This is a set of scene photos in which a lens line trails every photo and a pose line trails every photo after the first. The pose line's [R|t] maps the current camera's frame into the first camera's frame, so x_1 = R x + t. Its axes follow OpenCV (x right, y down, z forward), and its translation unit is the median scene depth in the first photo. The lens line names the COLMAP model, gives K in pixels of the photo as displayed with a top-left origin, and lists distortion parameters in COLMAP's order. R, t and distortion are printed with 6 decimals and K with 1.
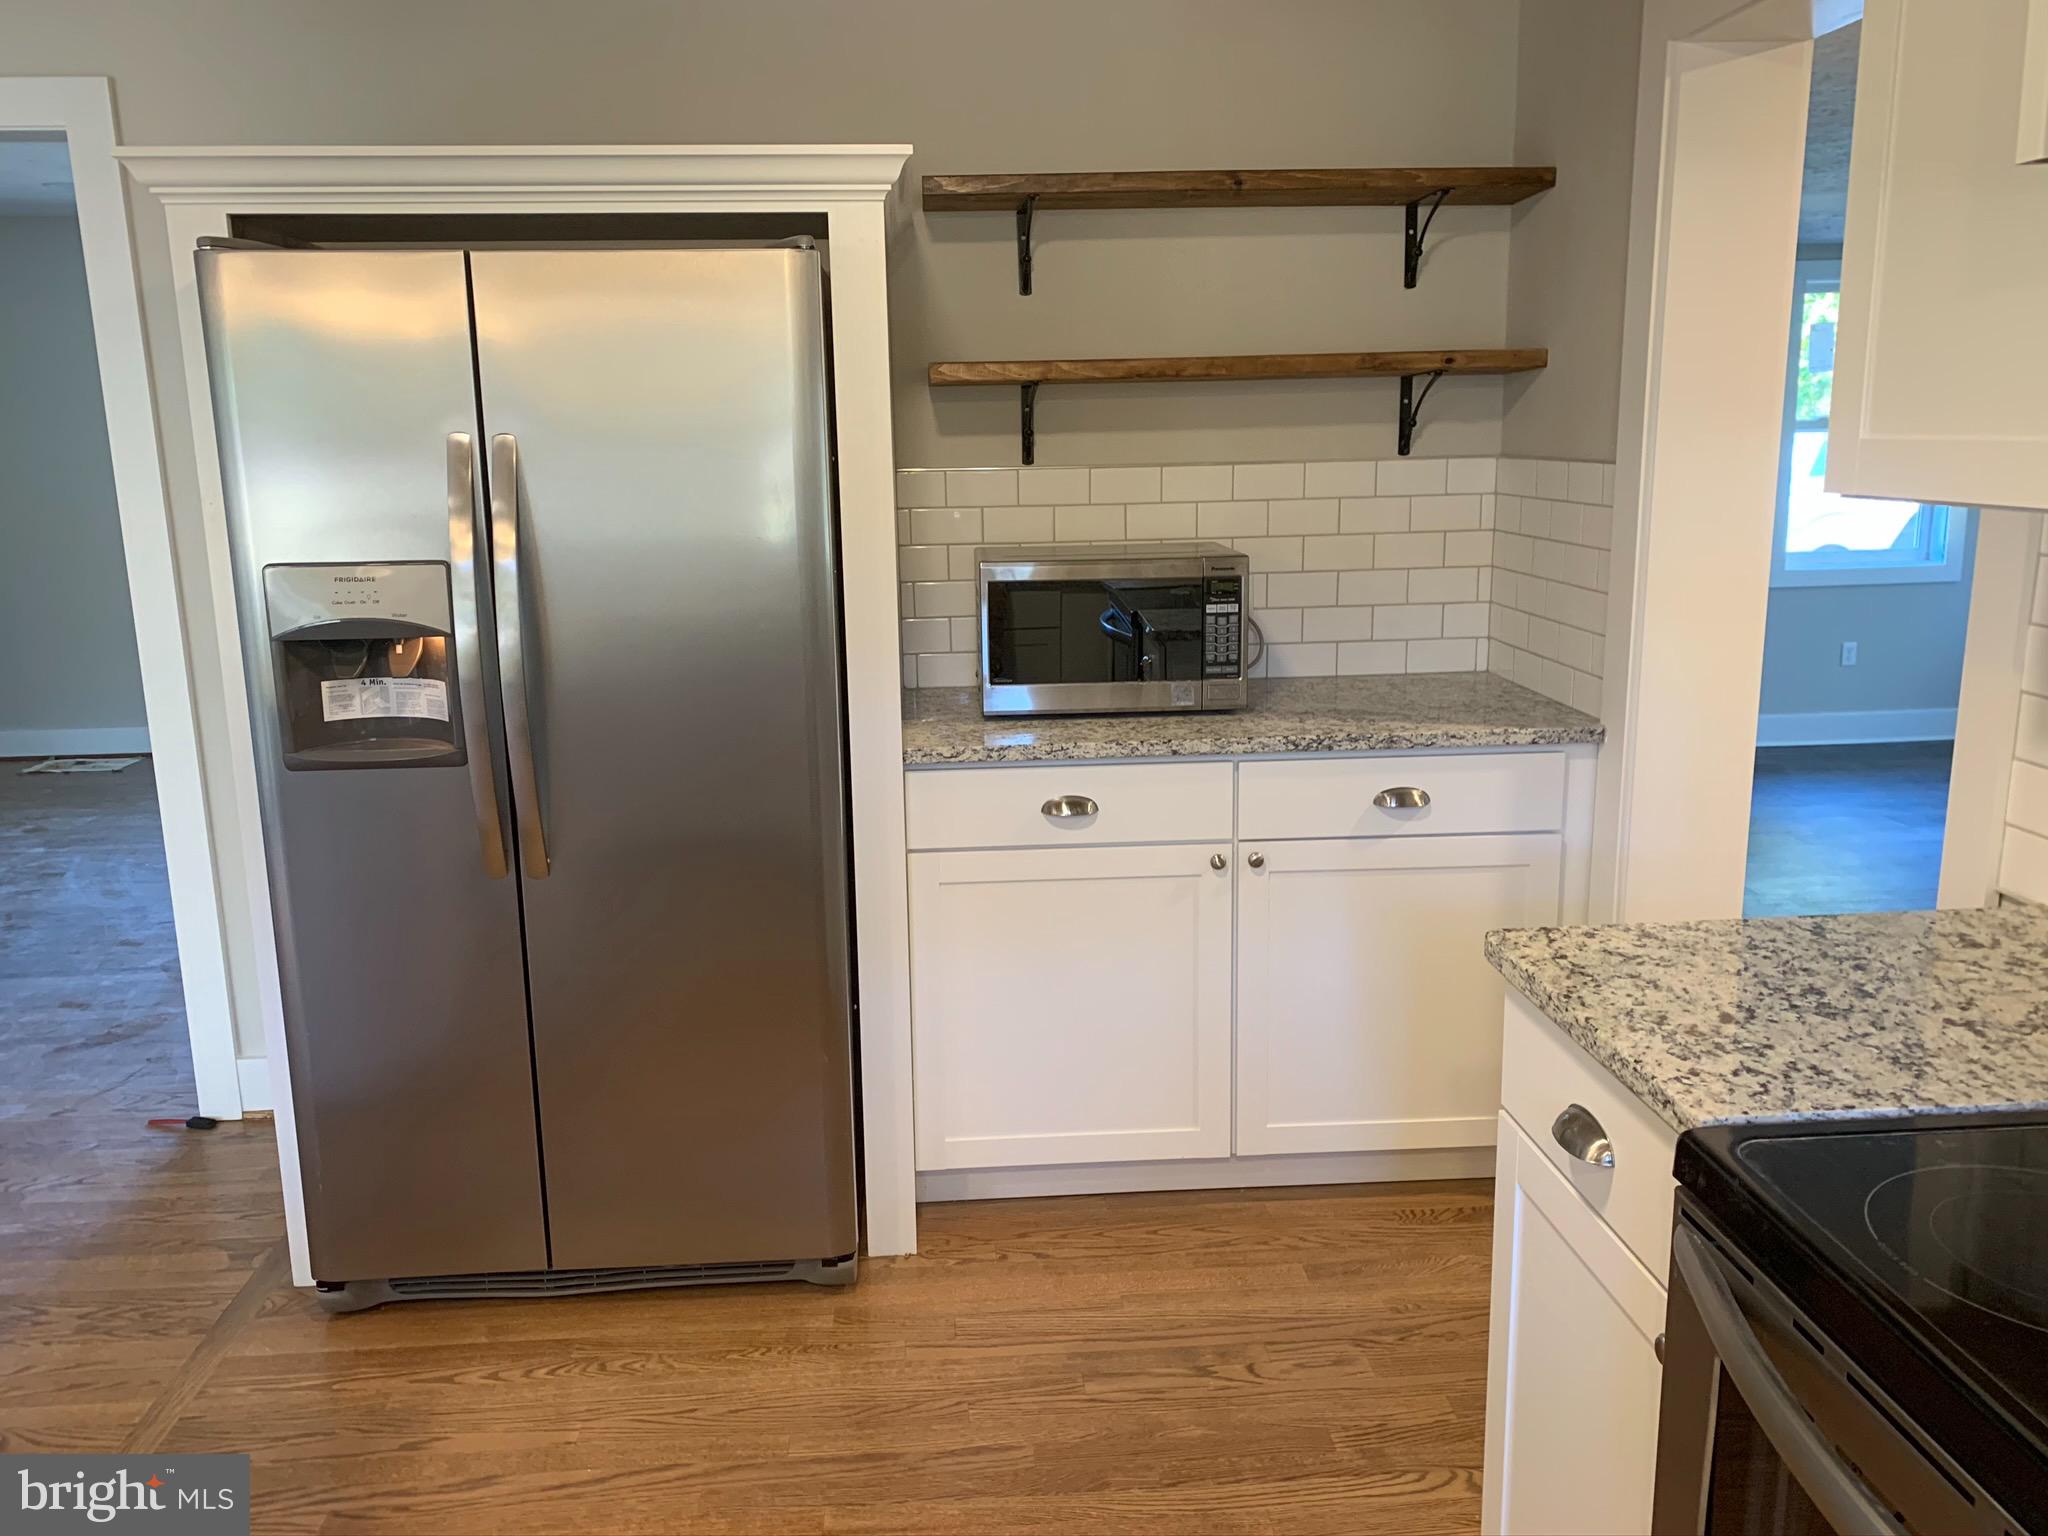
lens RADIAL K [[1570.9, 0, 1032.1], [0, 1570.9, 741.1], [0, 0, 1]] dist [0.034908, -0.023181]
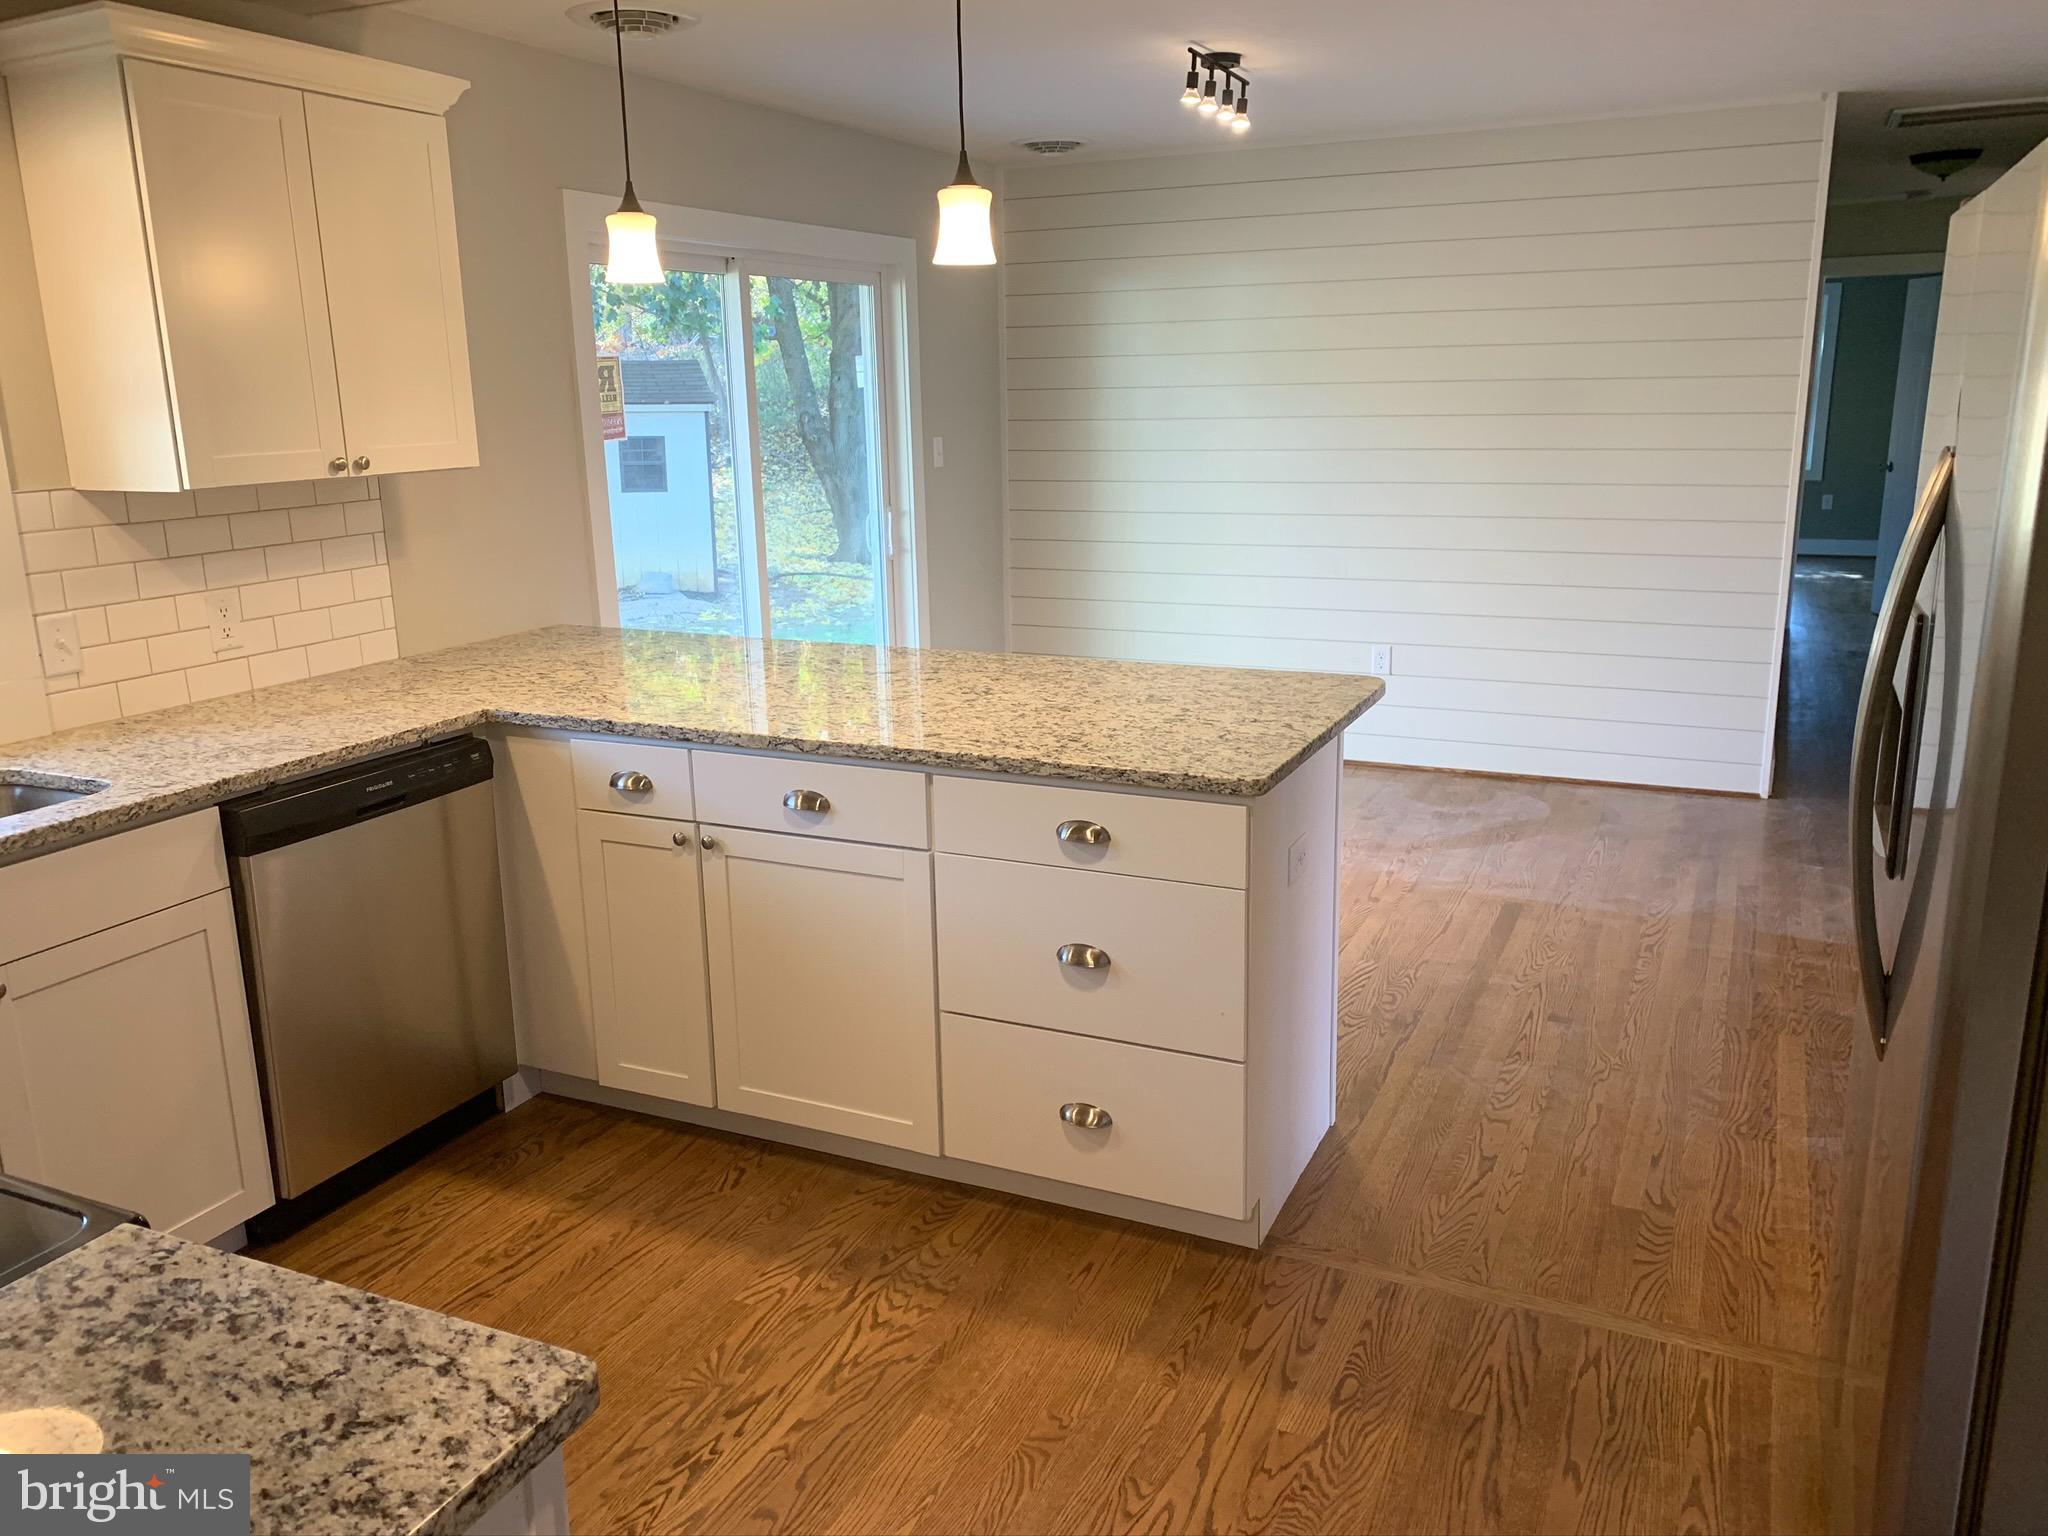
lens RADIAL K [[1570.9, 0, 1032.1], [0, 1570.9, 741.1], [0, 0, 1]] dist [0.034908, -0.023181]
pose [[-0.488151, 0.221375, -0.844217, 0.799352], [-0.144304, 0.933510, 0.328231, -0.399180], [0.860747, 0.282050, -0.423749, 1.584526]]
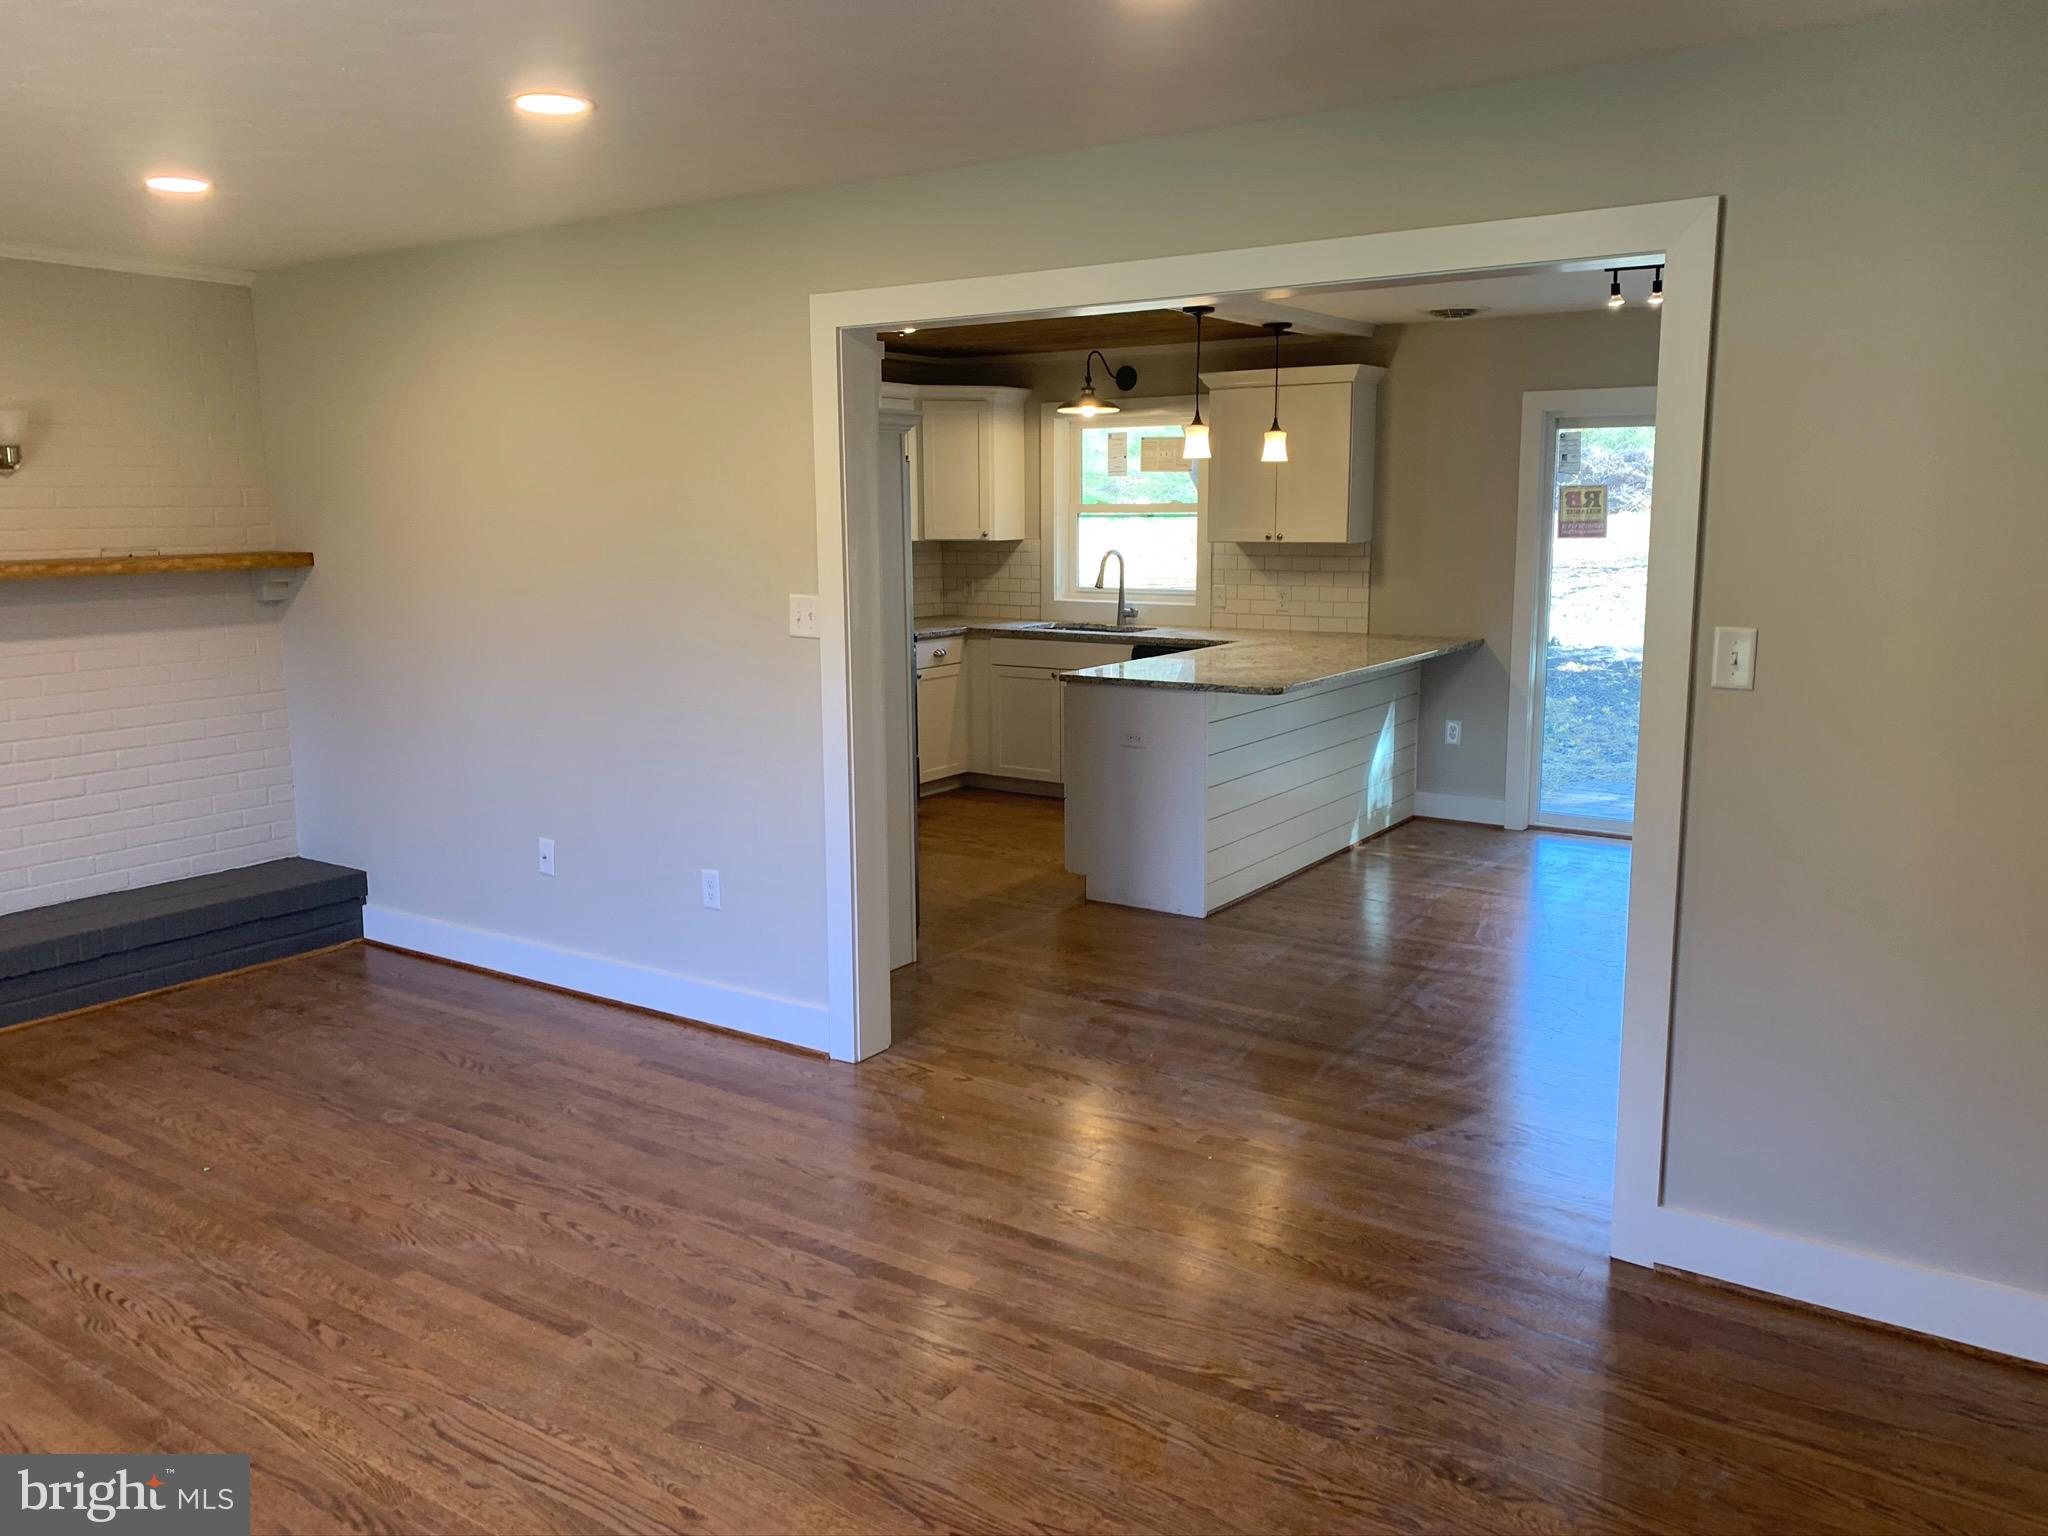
lens RADIAL K [[1570.9, 0, 1032.1], [0, 1570.9, 741.1], [0, 0, 1]] dist [0.034908, -0.023181]
pose [[-0.777298, -0.072148, 0.624982, -3.509702], [0.143161, 0.947058, 0.287379, -0.891522], [-0.612627, 0.312852, -0.725818, 4.321404]]
